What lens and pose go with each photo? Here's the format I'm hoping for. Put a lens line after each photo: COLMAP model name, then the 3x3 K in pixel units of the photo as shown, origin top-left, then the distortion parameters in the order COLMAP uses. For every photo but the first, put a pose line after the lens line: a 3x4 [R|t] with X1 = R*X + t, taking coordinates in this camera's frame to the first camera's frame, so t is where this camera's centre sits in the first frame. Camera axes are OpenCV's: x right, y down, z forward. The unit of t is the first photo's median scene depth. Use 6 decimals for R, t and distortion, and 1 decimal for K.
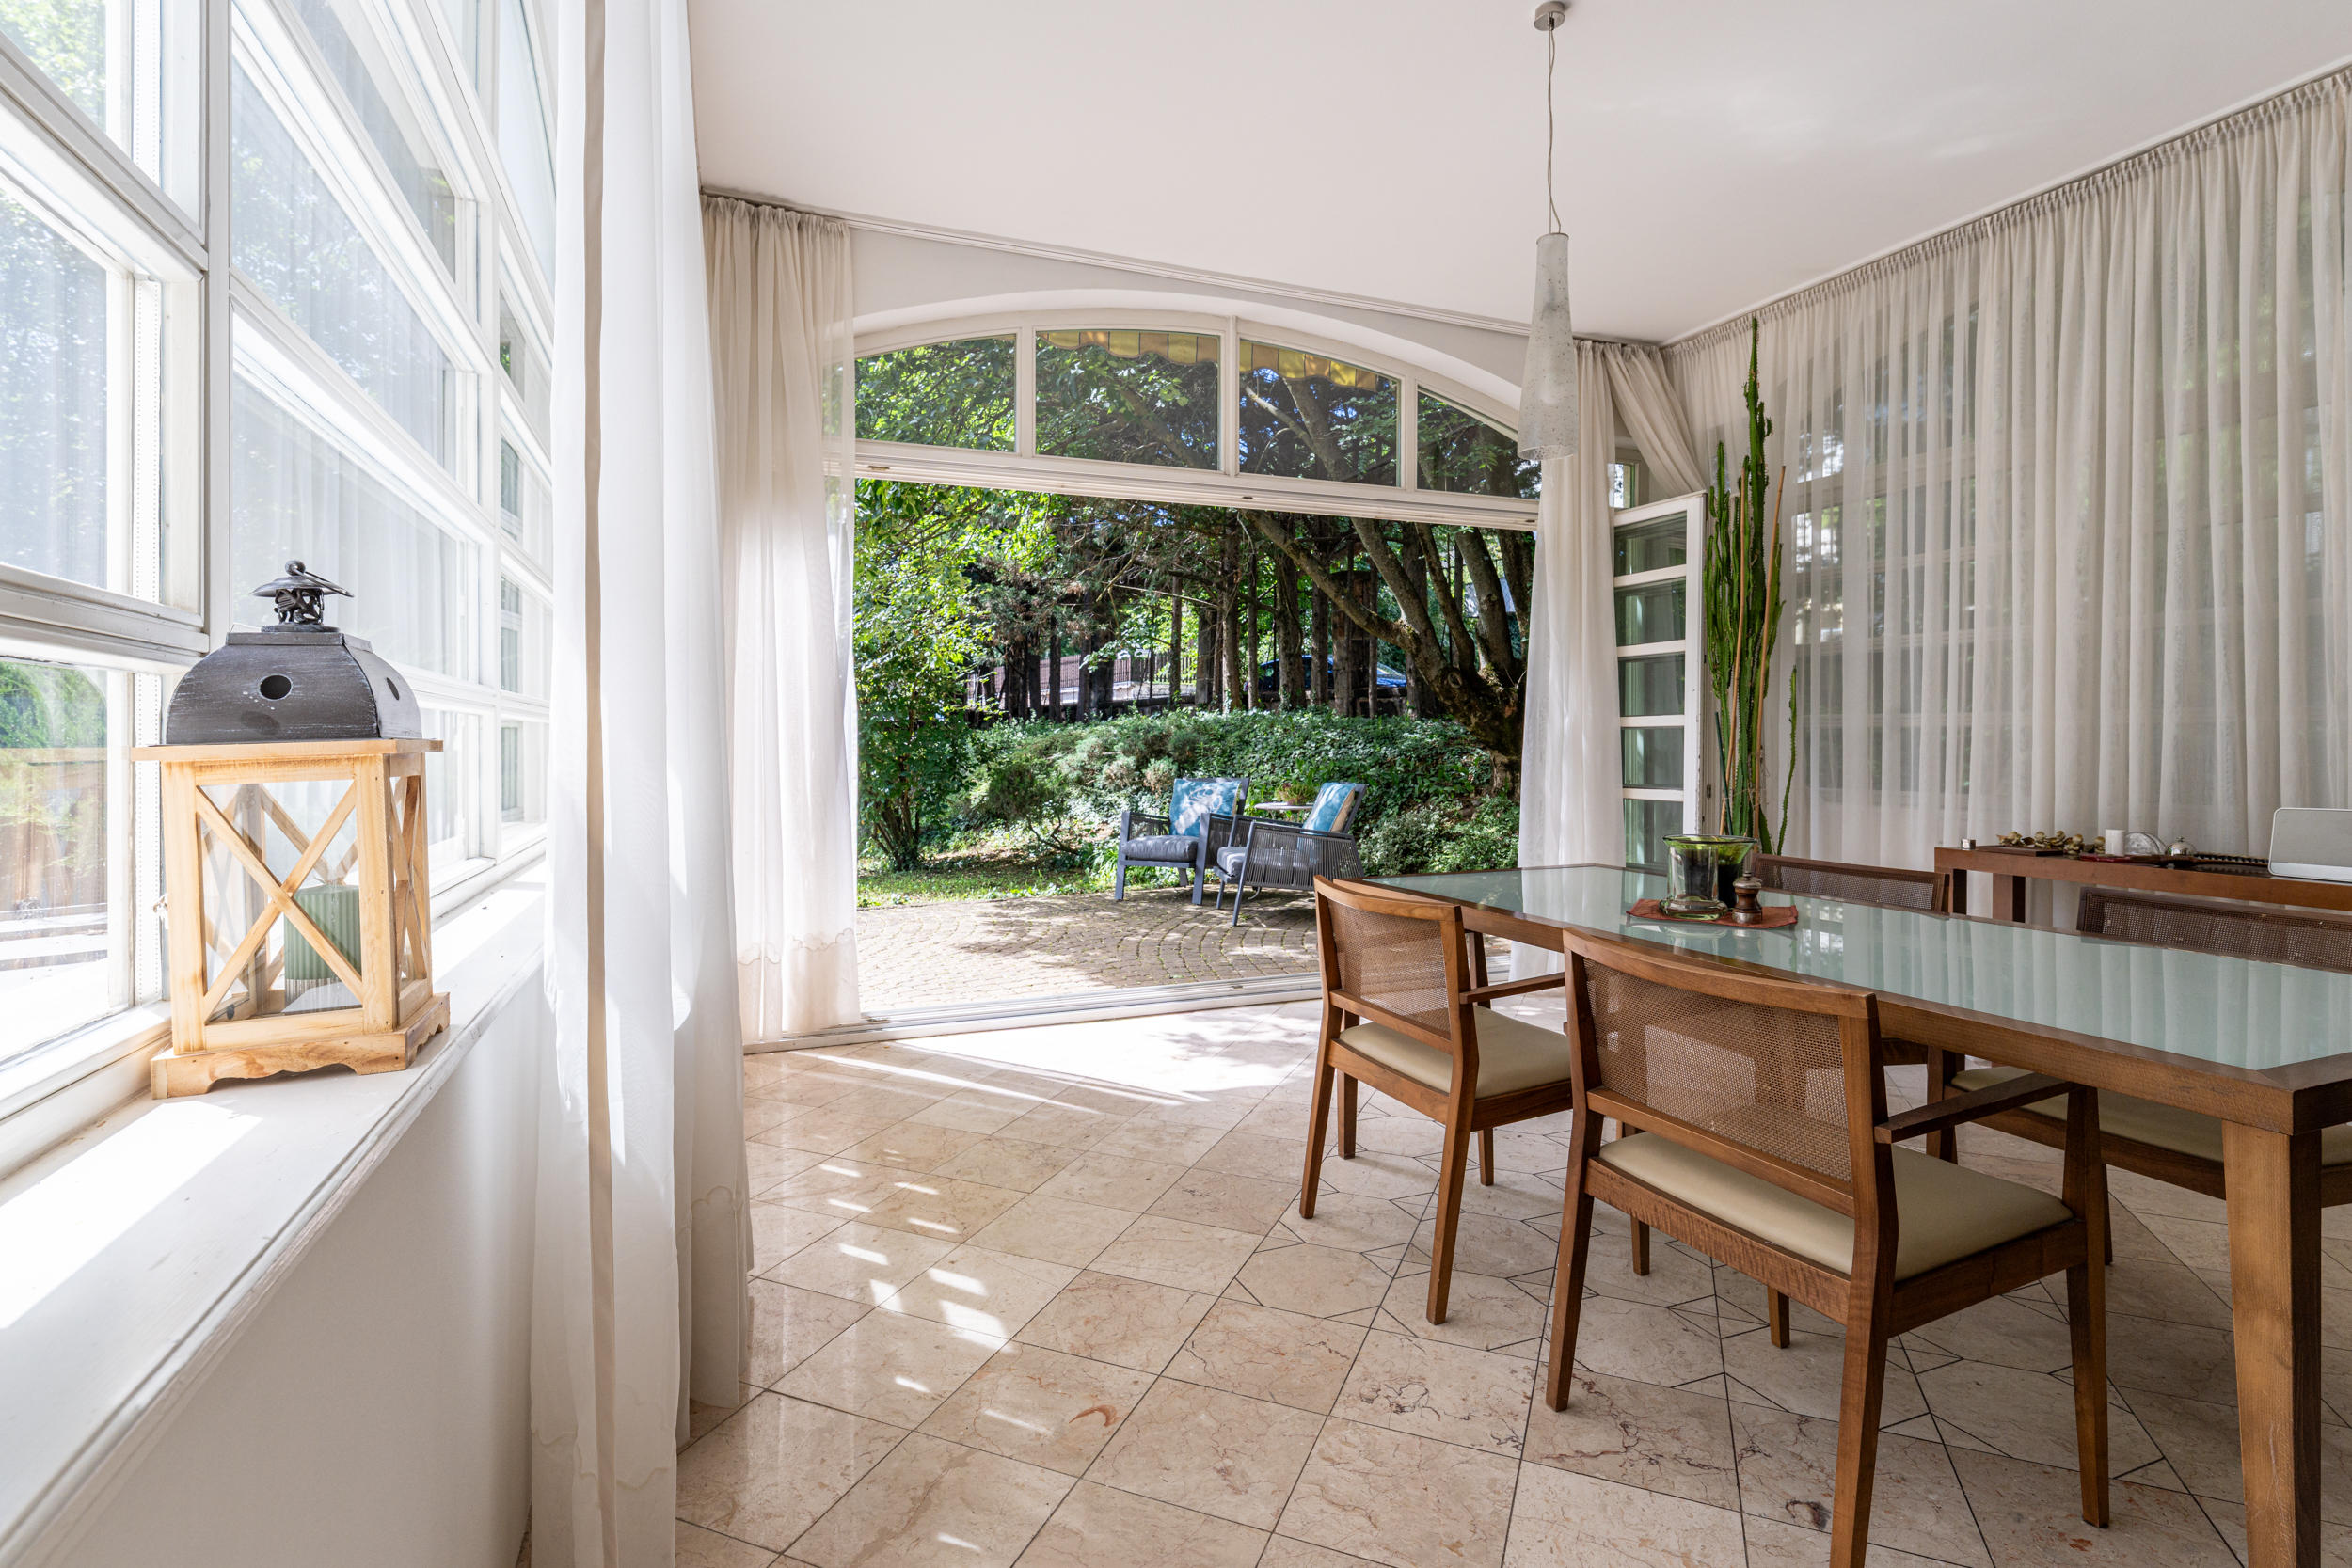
lens RADIAL K [[1132.3, 0, 1162.4], [0, 1132.3, 747.7], [0, 0, 1]] dist [0.001420, 0.001127]
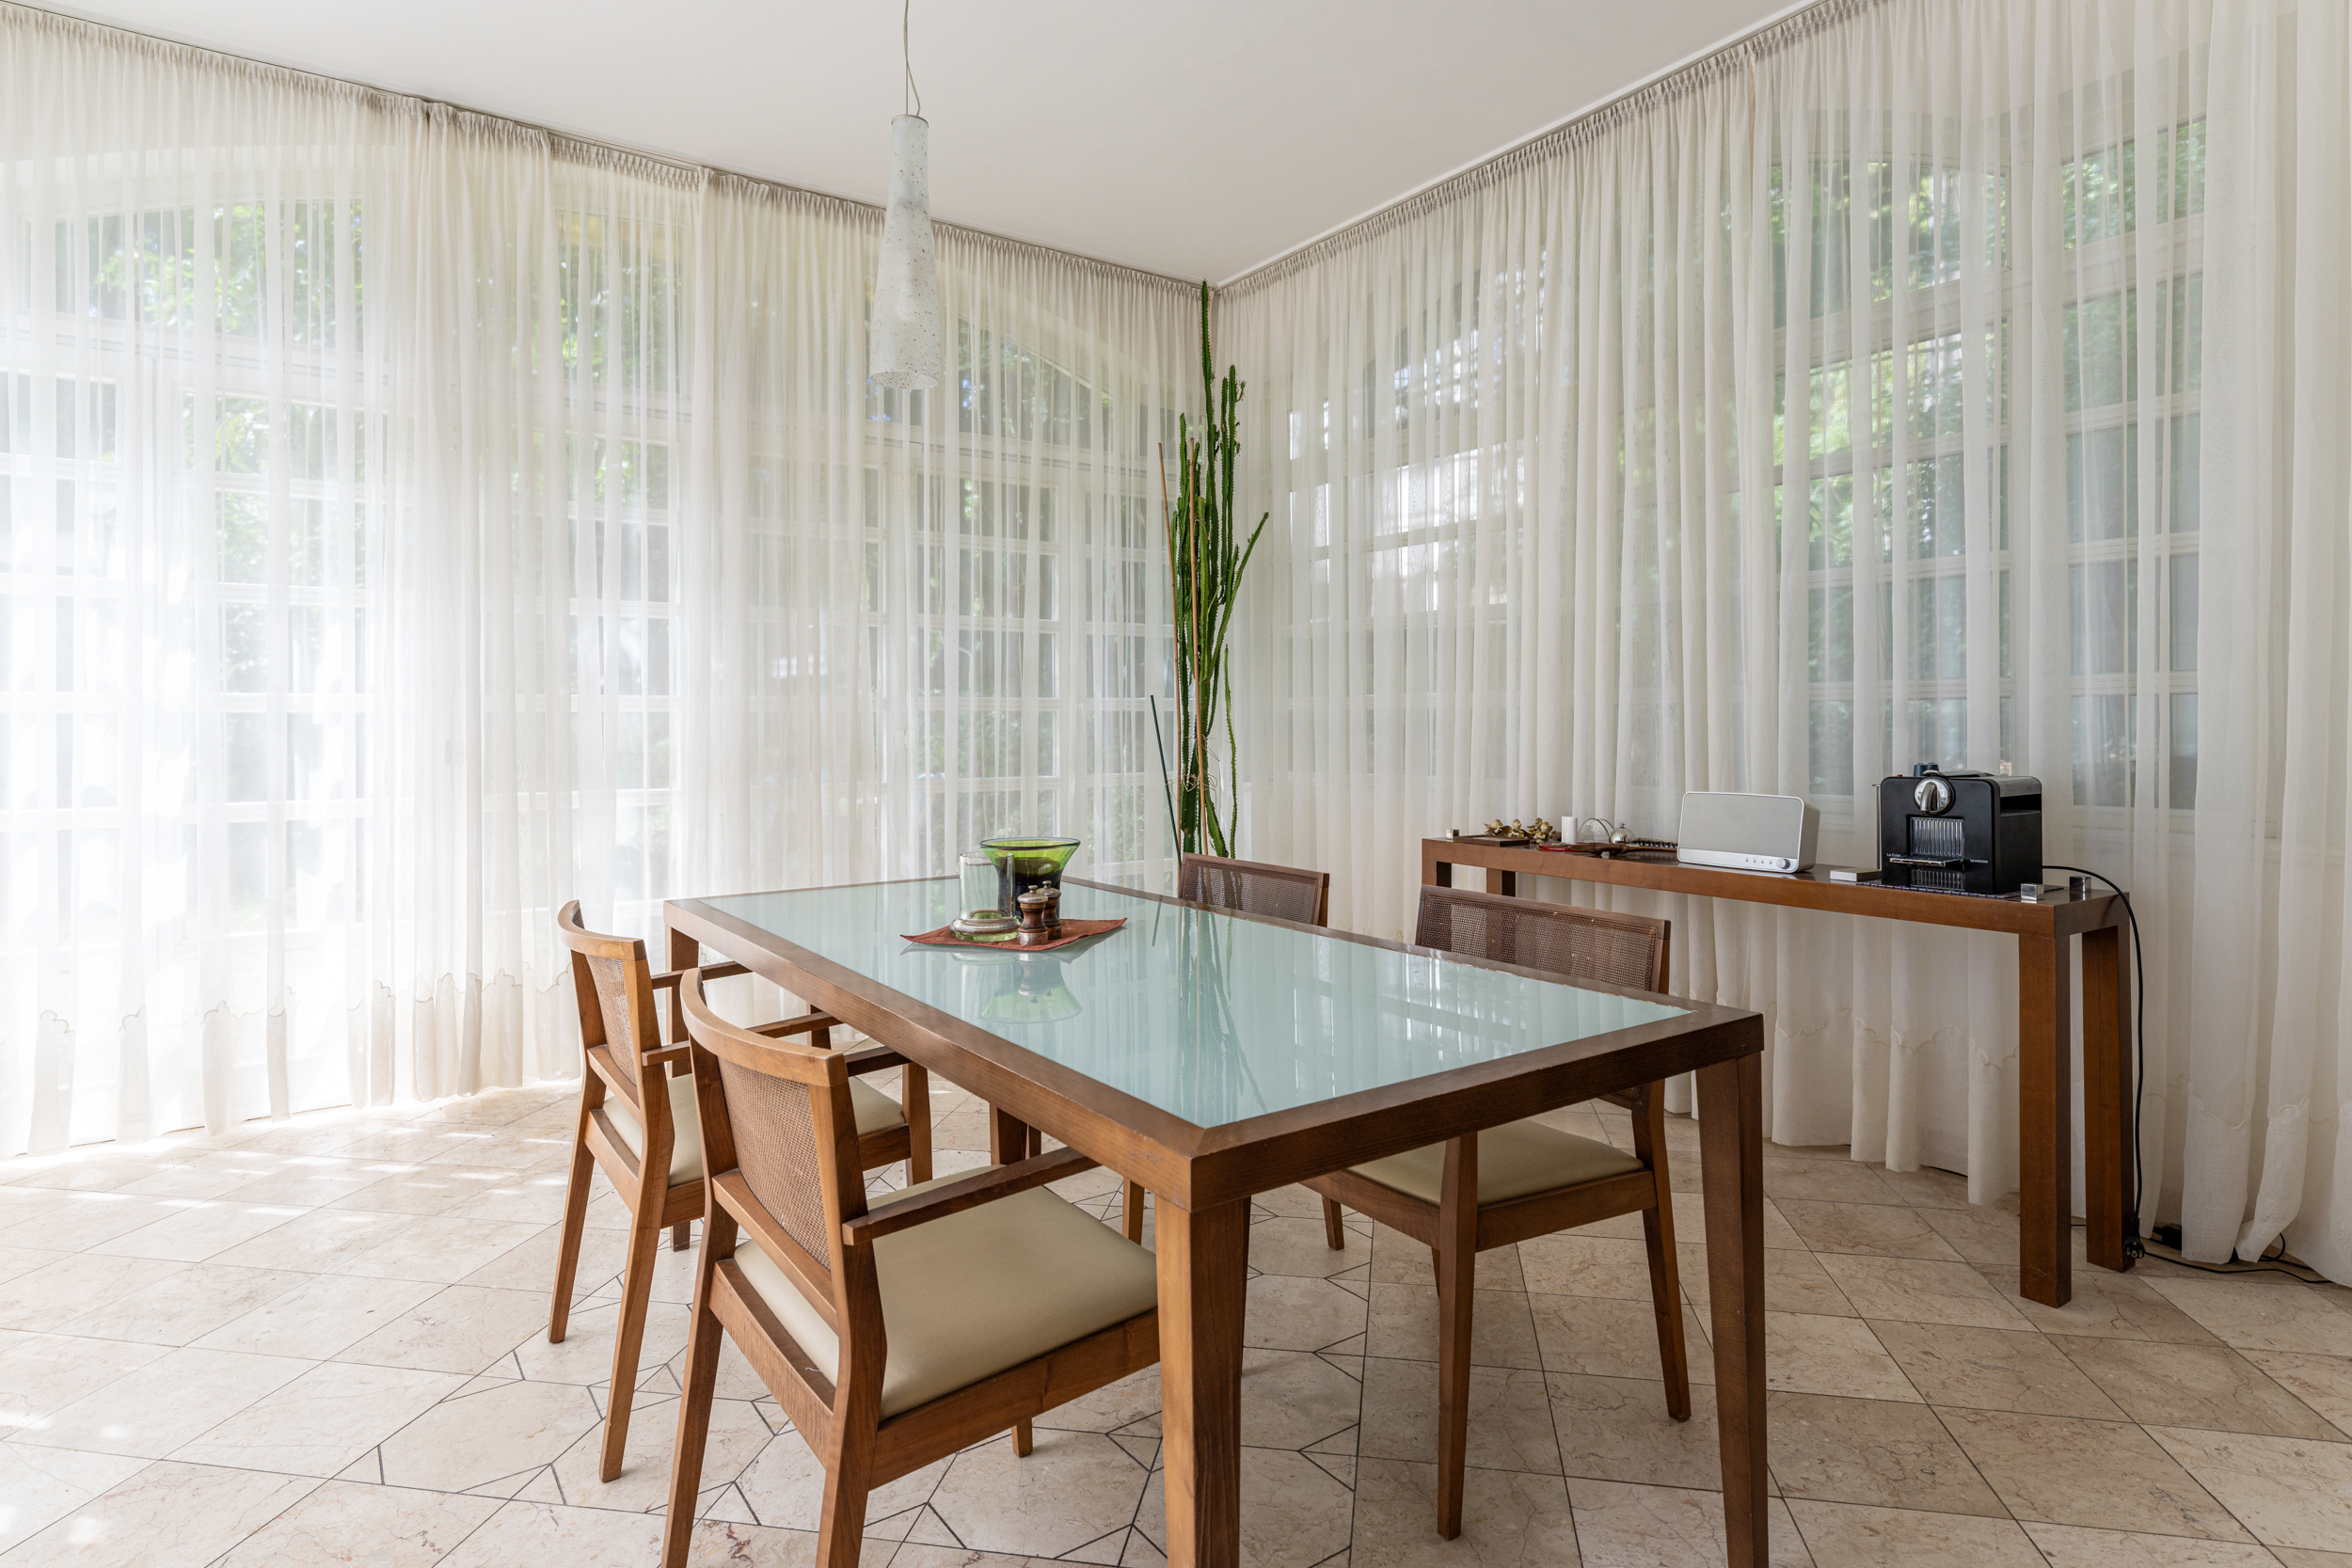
lens RADIAL K [[1271.7, 0, 1165.5], [0, 1271.7, 738.8], [0, 0, 1]] dist [0.001890, -0.000139]
pose [[0.973560, -0.007858, 0.228294, 0.192713], [0.006435, 0.999955, 0.006975, -0.001675], [-0.228339, -0.005321, 0.973567, 0.029679]]
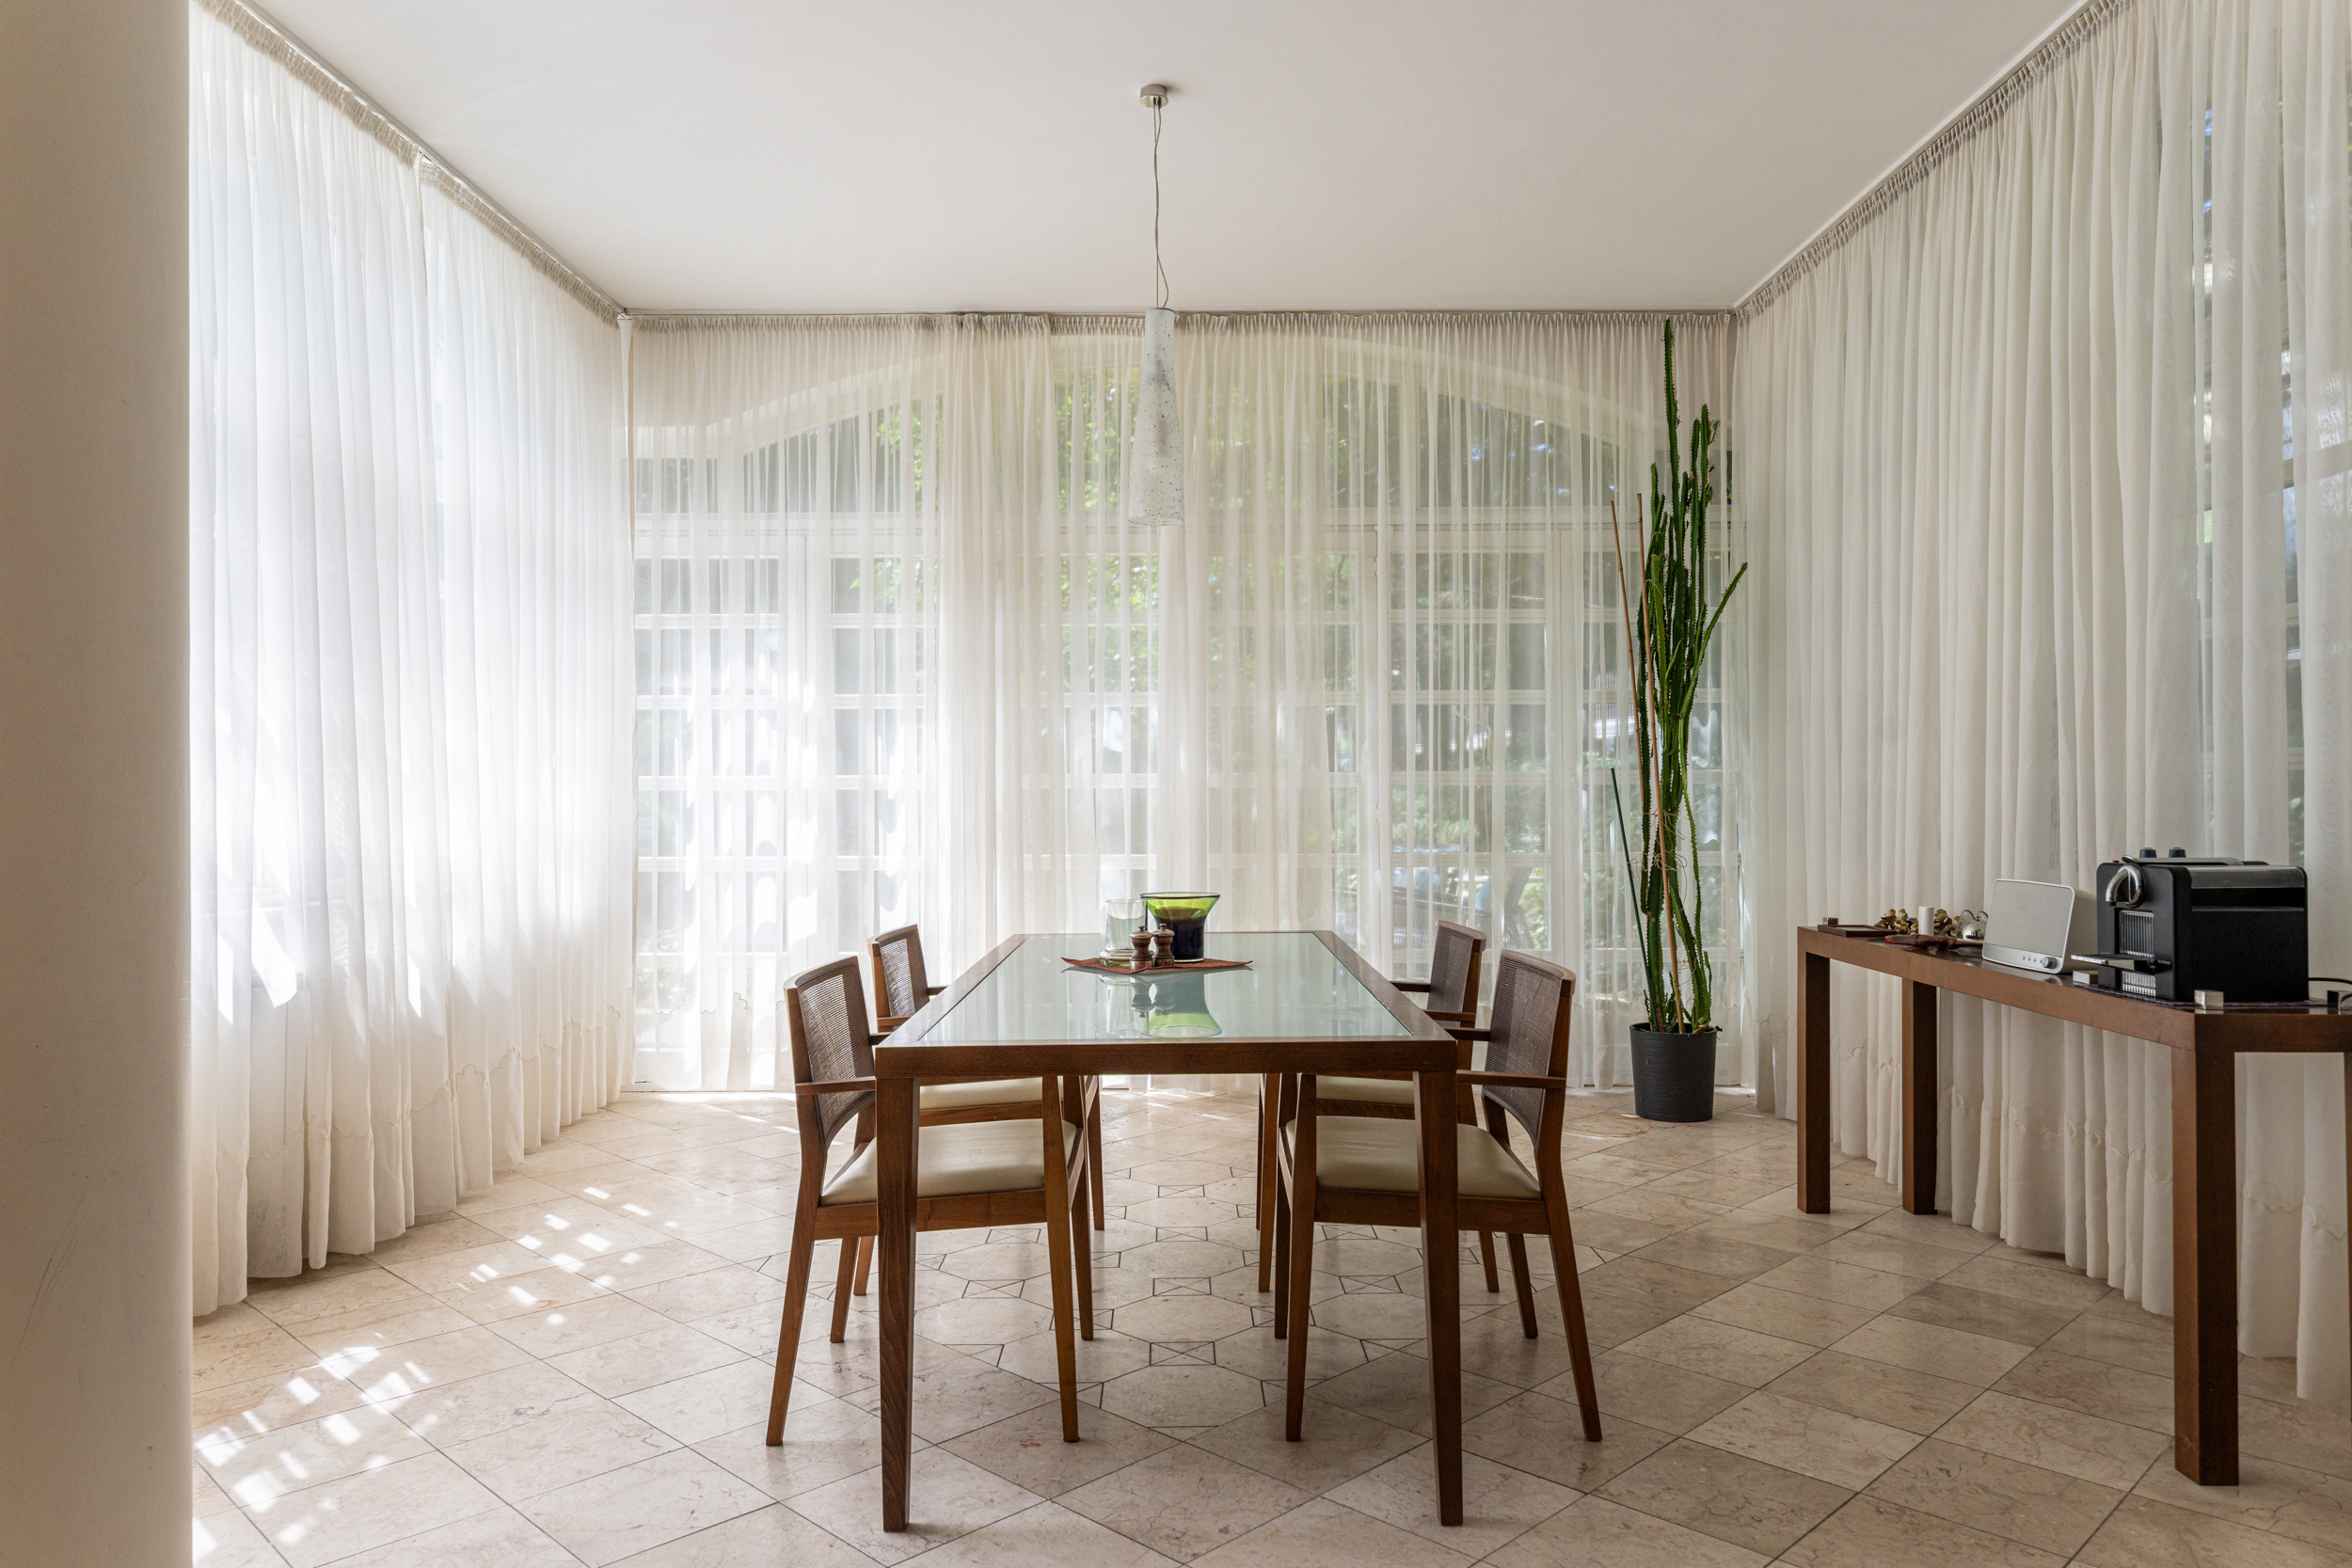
lens RADIAL K [[1580.1, 0, 1176.6], [0, 1580.1, 780.3], [0, 0, 1]] dist [0.003375, 0.000202]
pose [[0.929794, -0.007885, -0.367997, 0.549379], [0.001666, 0.999850, -0.017215, -0.000322], [0.368078, 0.015393, 0.929668, -0.197987]]
